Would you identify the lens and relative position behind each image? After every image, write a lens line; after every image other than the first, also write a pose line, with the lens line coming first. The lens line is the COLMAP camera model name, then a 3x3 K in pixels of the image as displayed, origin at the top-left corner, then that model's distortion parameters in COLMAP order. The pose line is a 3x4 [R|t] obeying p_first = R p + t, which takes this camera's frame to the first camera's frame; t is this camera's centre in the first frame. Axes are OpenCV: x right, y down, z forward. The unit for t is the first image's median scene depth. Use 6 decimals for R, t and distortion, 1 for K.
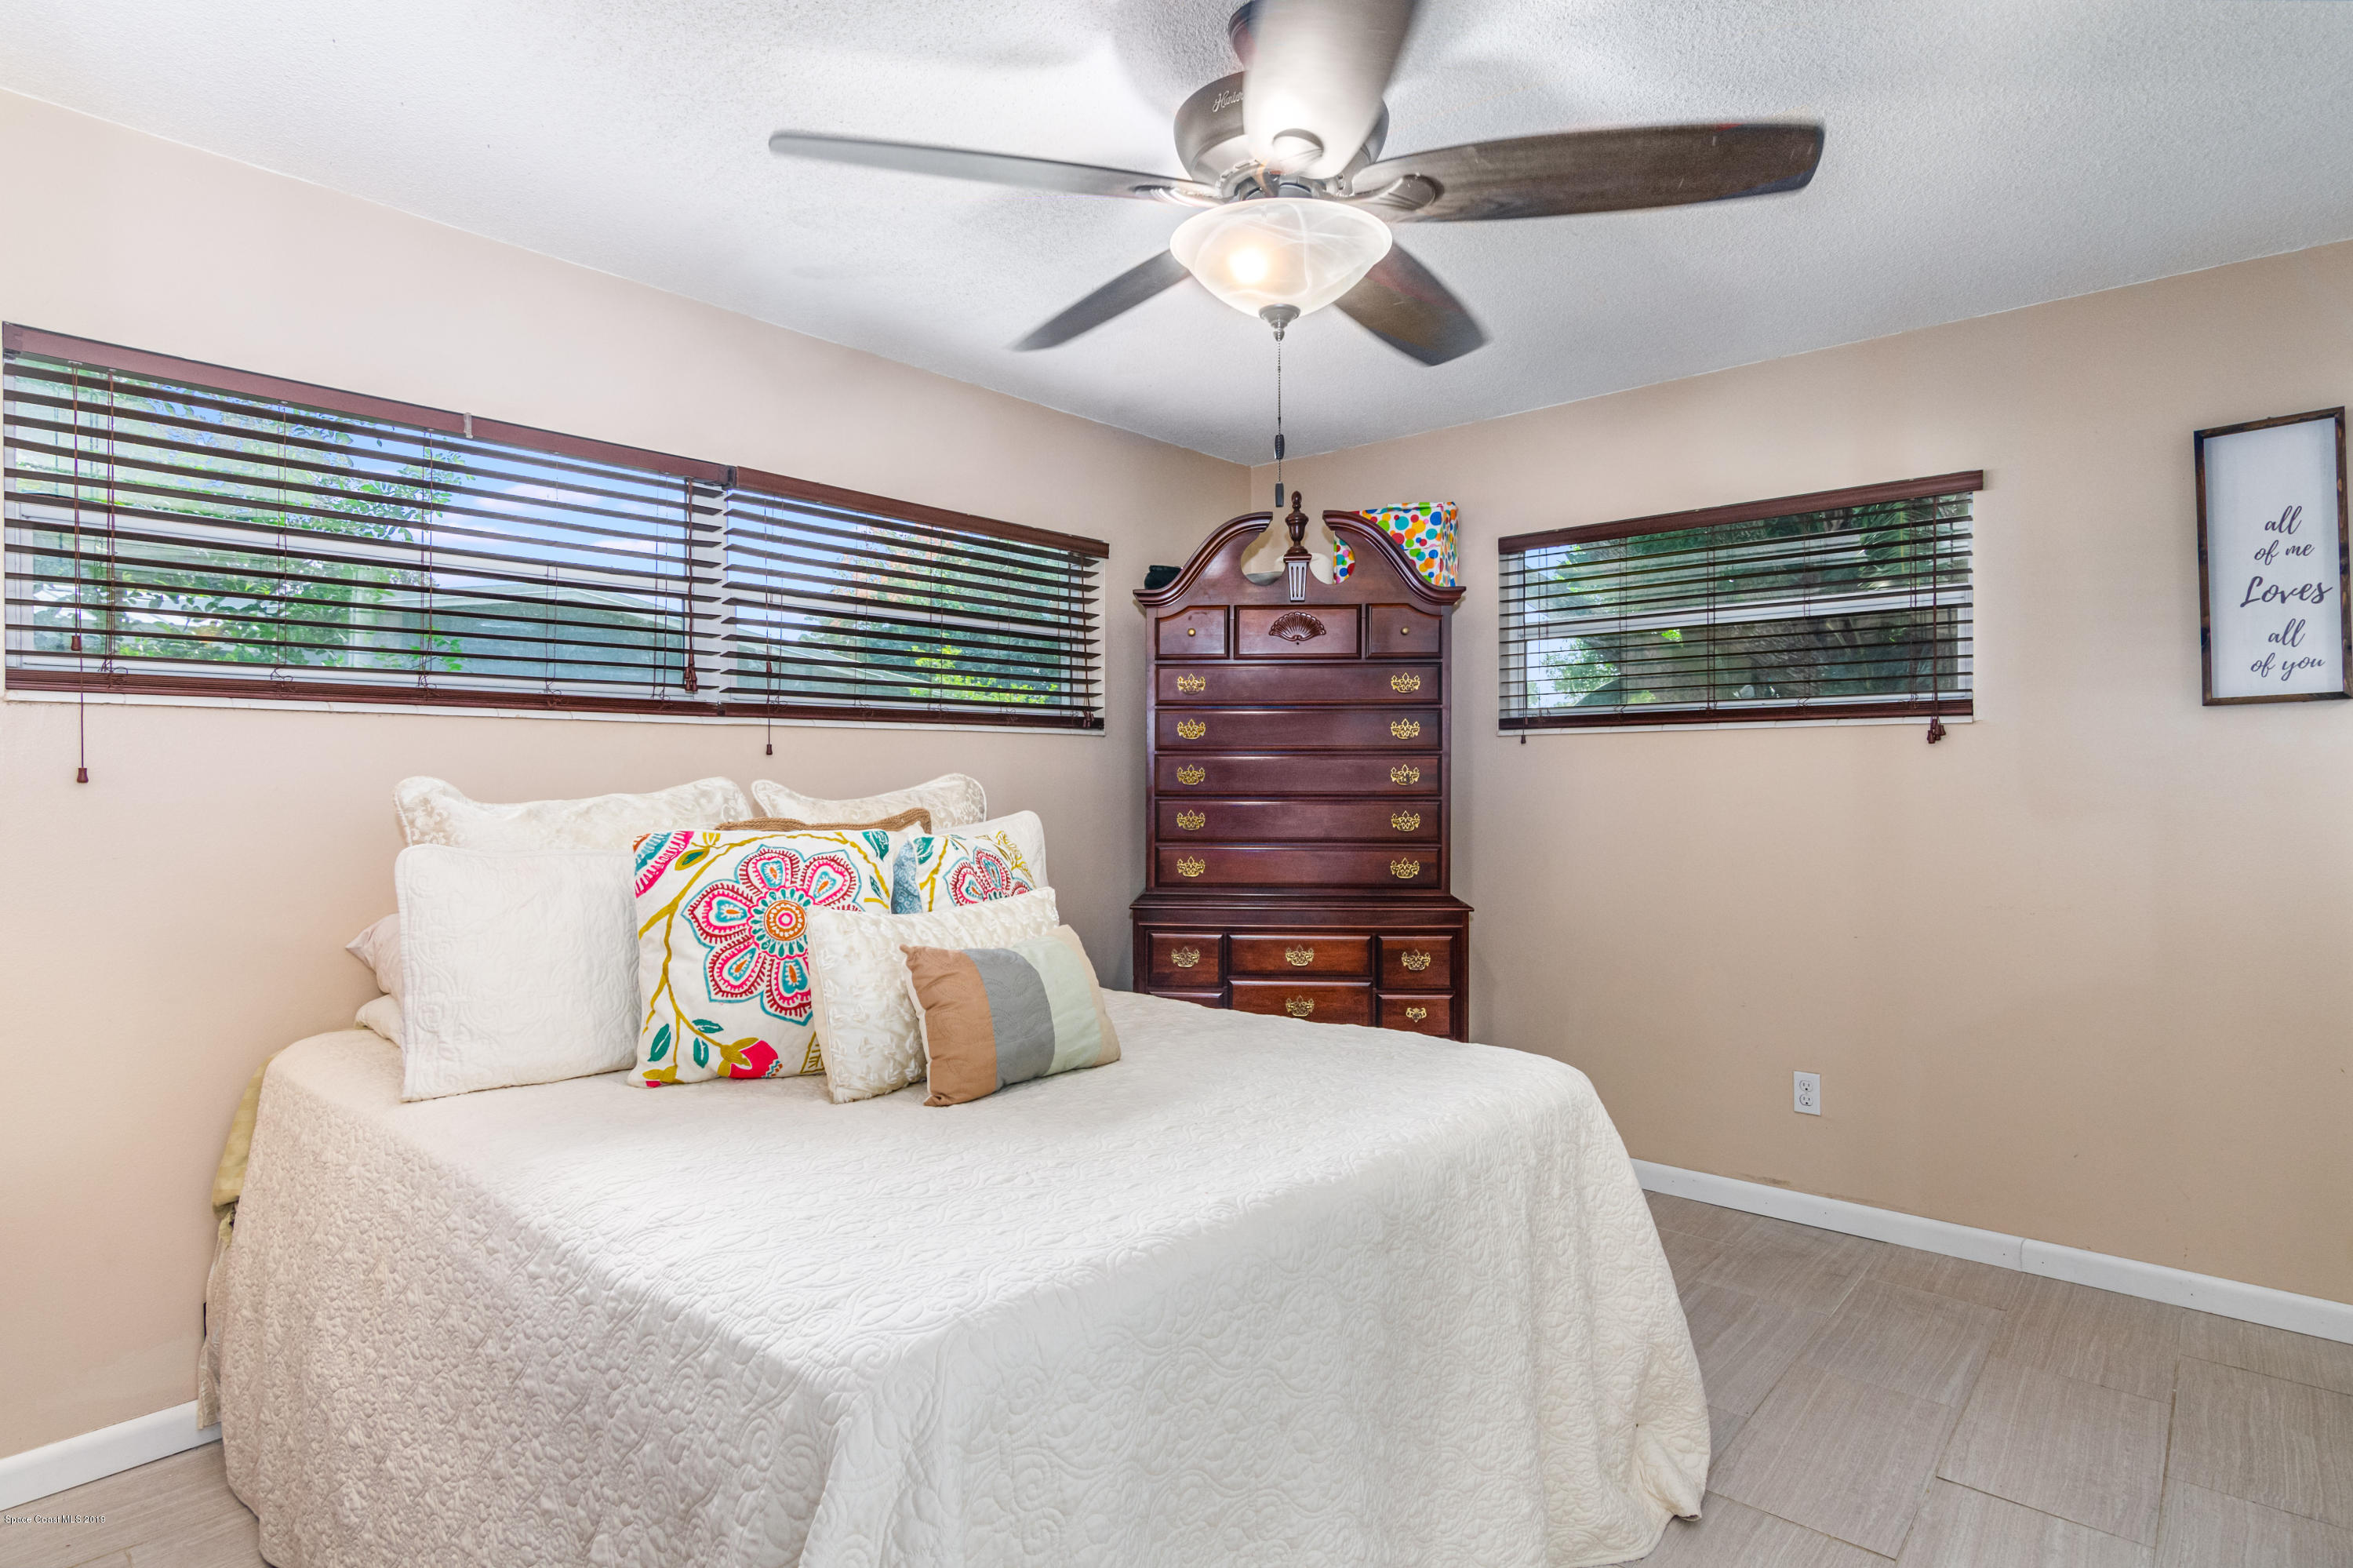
lens RADIAL K [[1239.3, 0, 1176.5], [0, 1239.3, 784.0], [0, 0, 1]] dist [-0.000689, 0.000371]
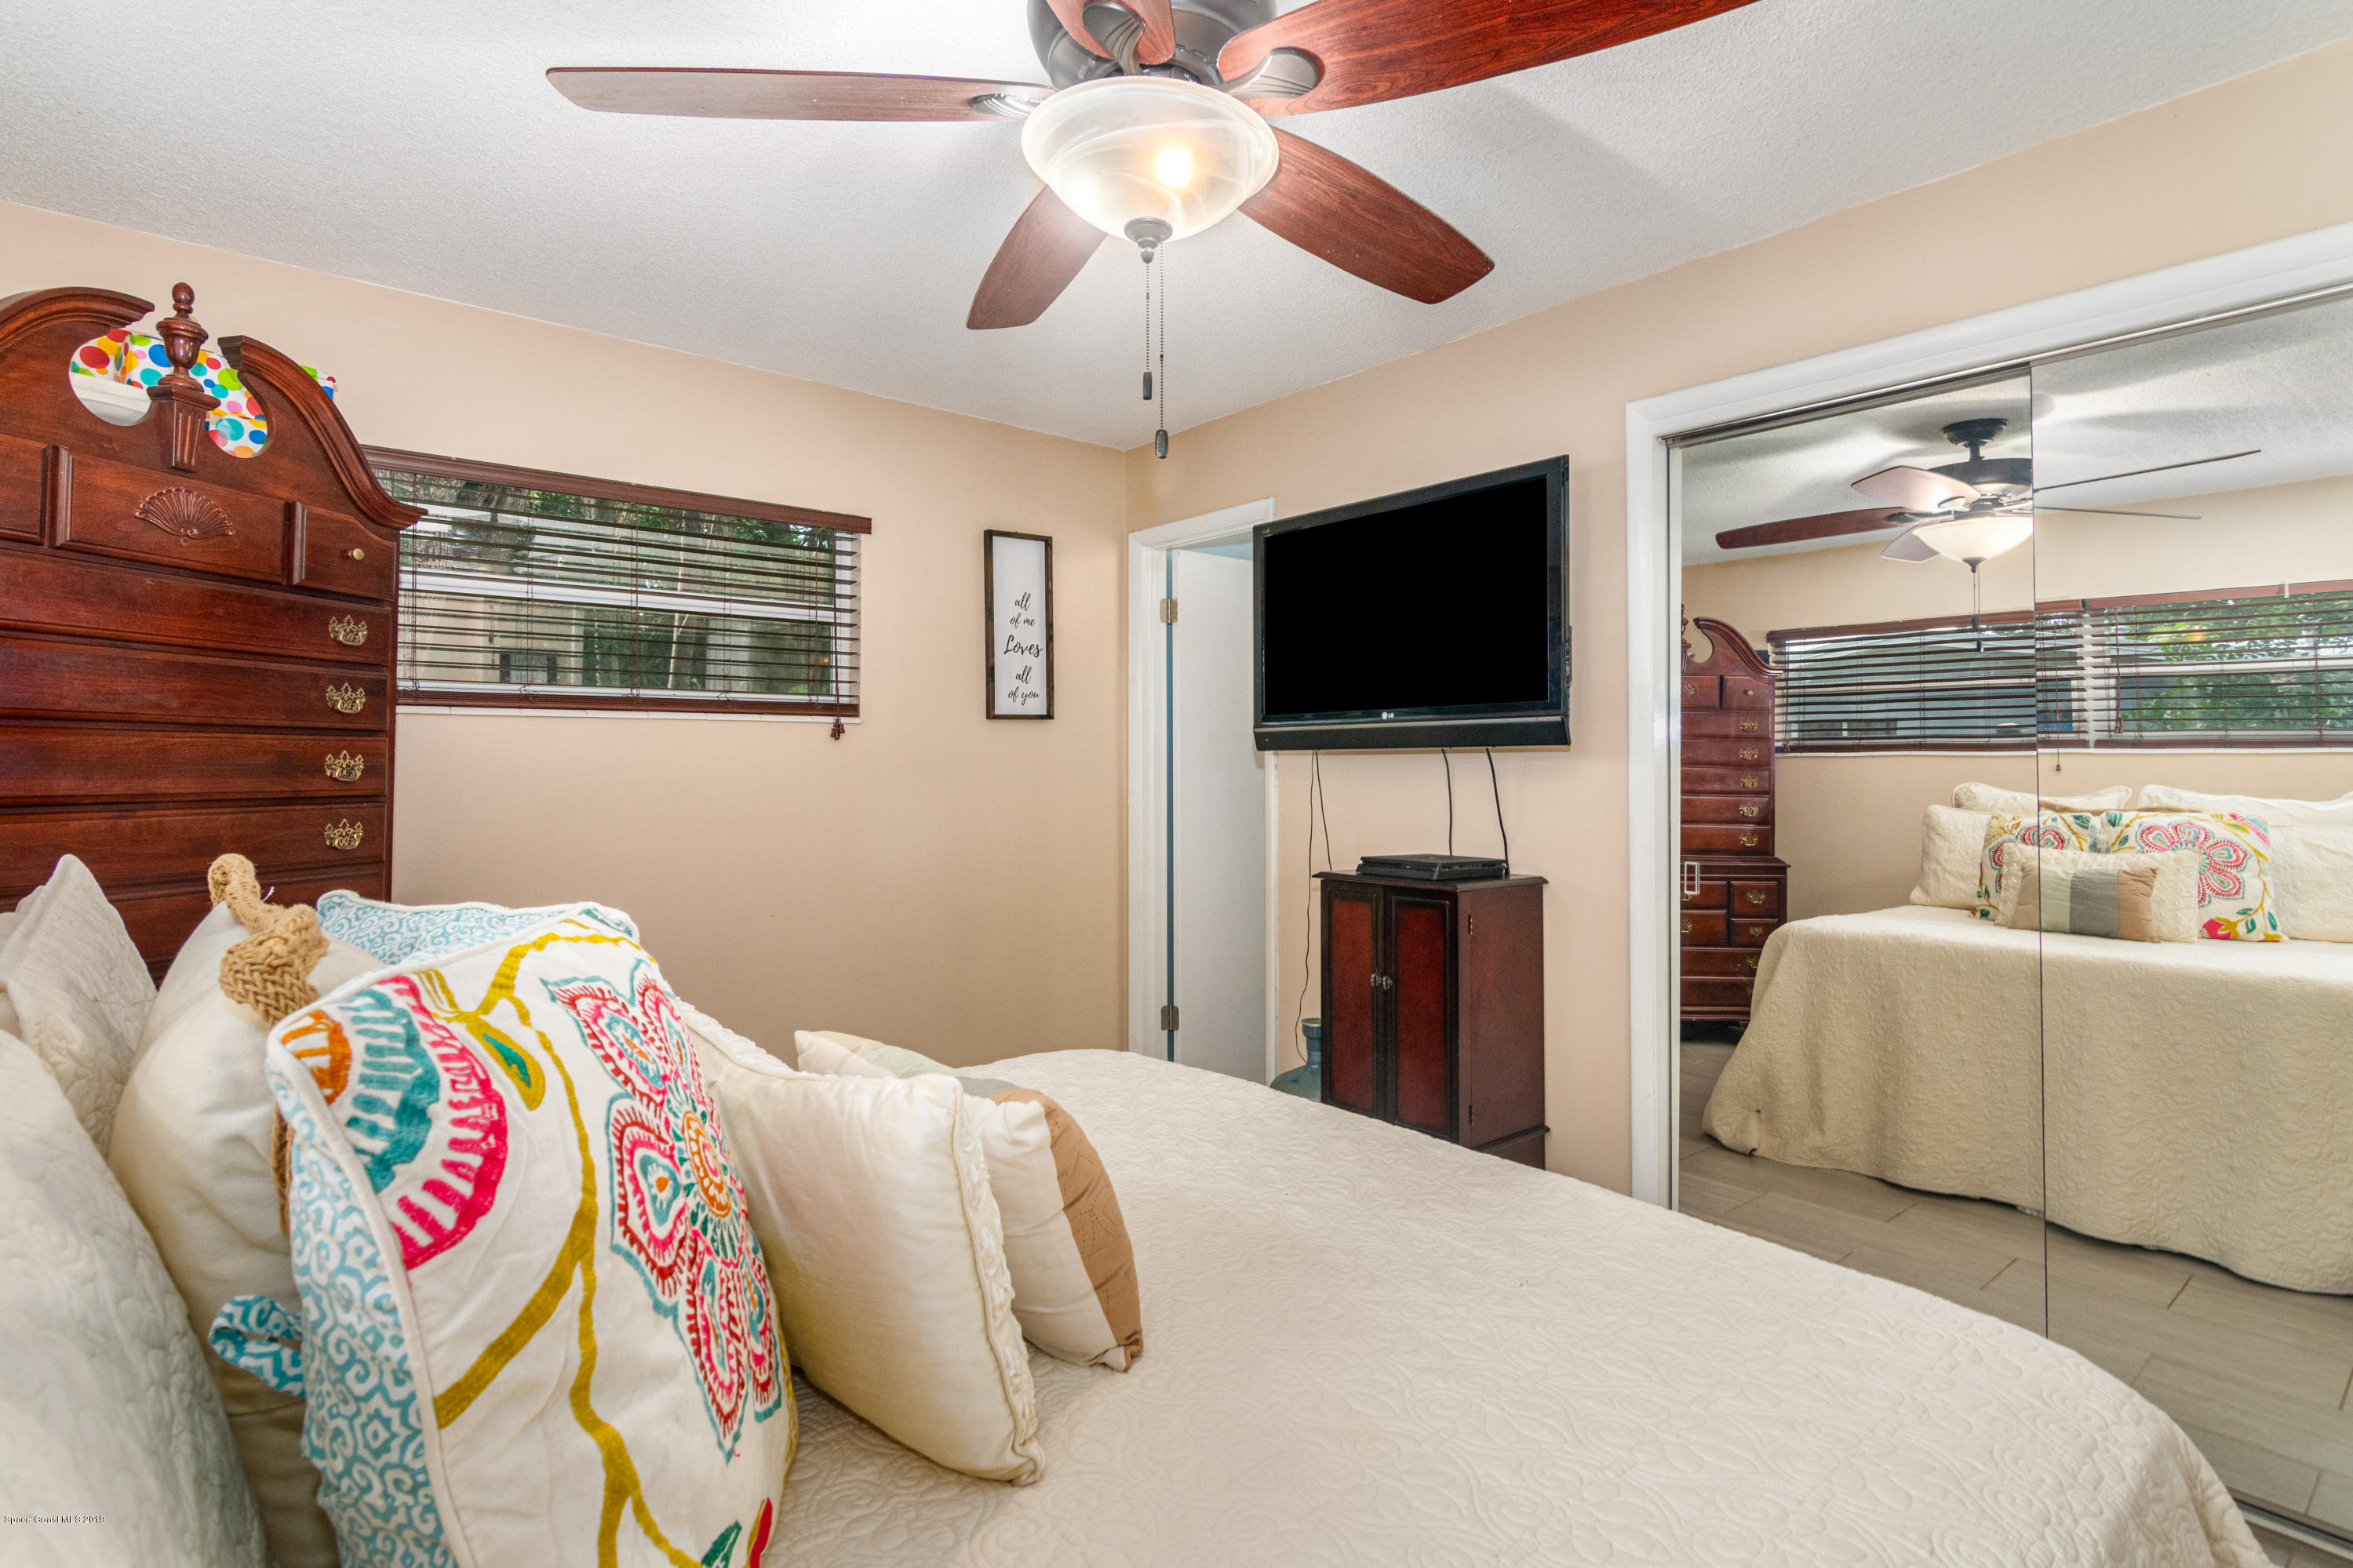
lens RADIAL K [[1140.5, 0, 1169.2], [0, 1140.5, 787.6], [0, 0, 1]] dist [0.000785, 0.000894]
pose [[0.152074, -0.020696, 0.988152, -0.473500], [0.004146, 0.999785, 0.020302, -0.008810], [-0.988360, 0.001009, 0.152127, 0.593670]]
